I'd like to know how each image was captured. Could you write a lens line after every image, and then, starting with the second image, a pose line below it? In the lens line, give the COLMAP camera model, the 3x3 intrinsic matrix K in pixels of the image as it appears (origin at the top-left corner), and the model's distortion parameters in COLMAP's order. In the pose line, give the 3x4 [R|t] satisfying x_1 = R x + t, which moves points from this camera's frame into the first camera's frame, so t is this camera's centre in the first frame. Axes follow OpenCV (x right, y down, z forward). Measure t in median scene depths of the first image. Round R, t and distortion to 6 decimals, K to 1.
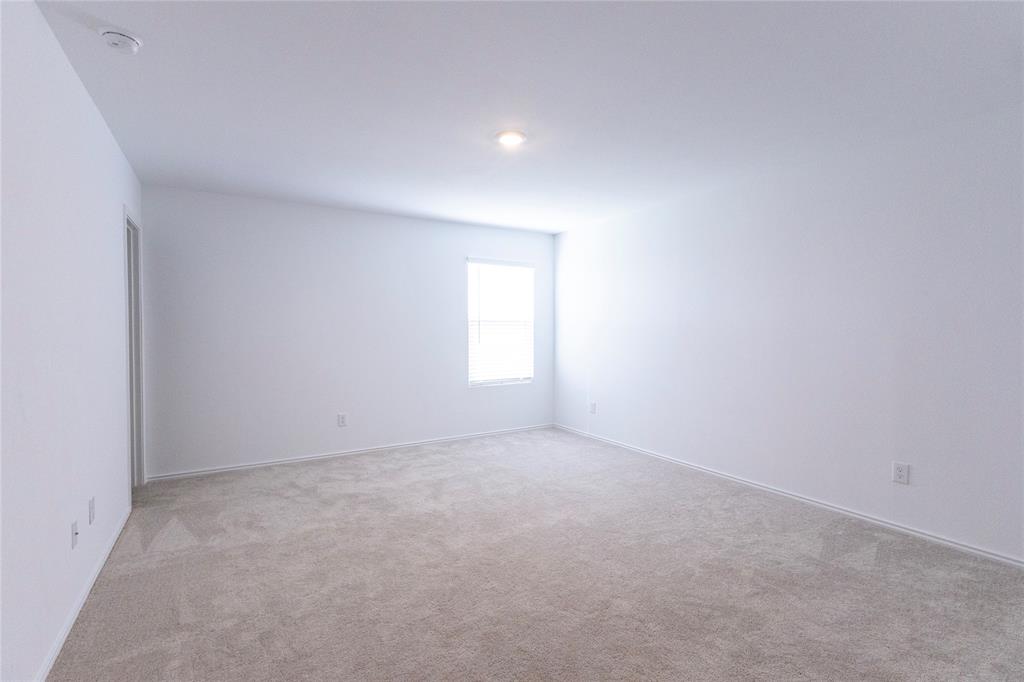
lens RADIAL K [[480.1, 0, 517.5], [0, 480.1, 336.6], [0, 0, 1]] dist [-0.000314, -0.000050]
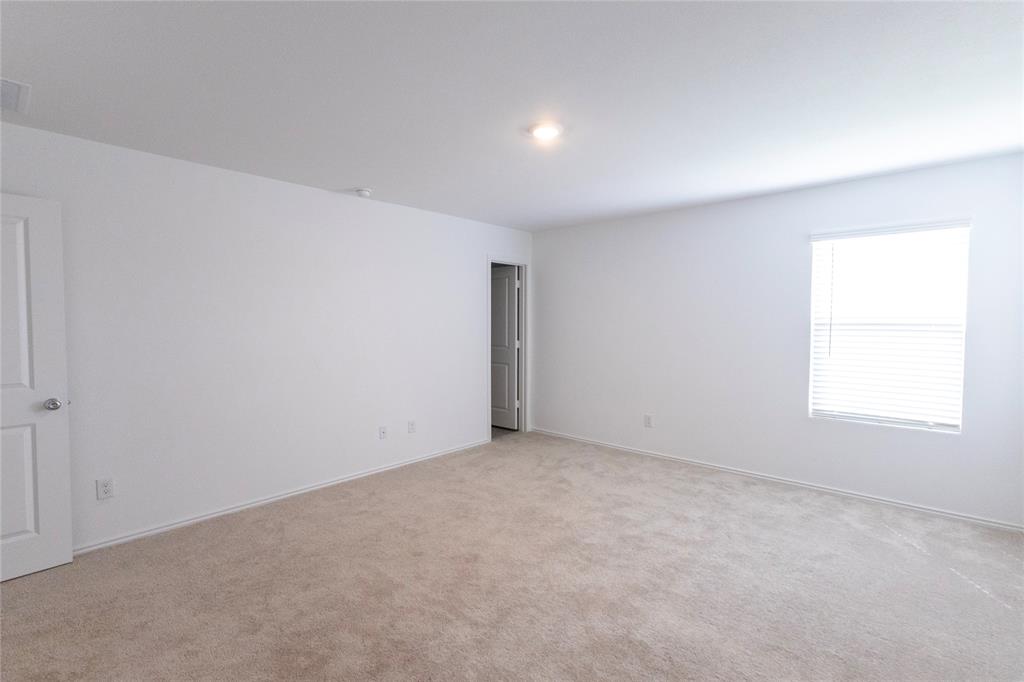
lens RADIAL K [[480.1, 0, 517.5], [0, 480.1, 336.6], [0, 0, 1]] dist [-0.000314, -0.000050]
pose [[0.271274, 0.033101, -0.961933, 0.534224], [-0.023854, 0.999333, 0.027661, -0.026633], [0.962206, 0.015442, 0.271883, 0.452645]]
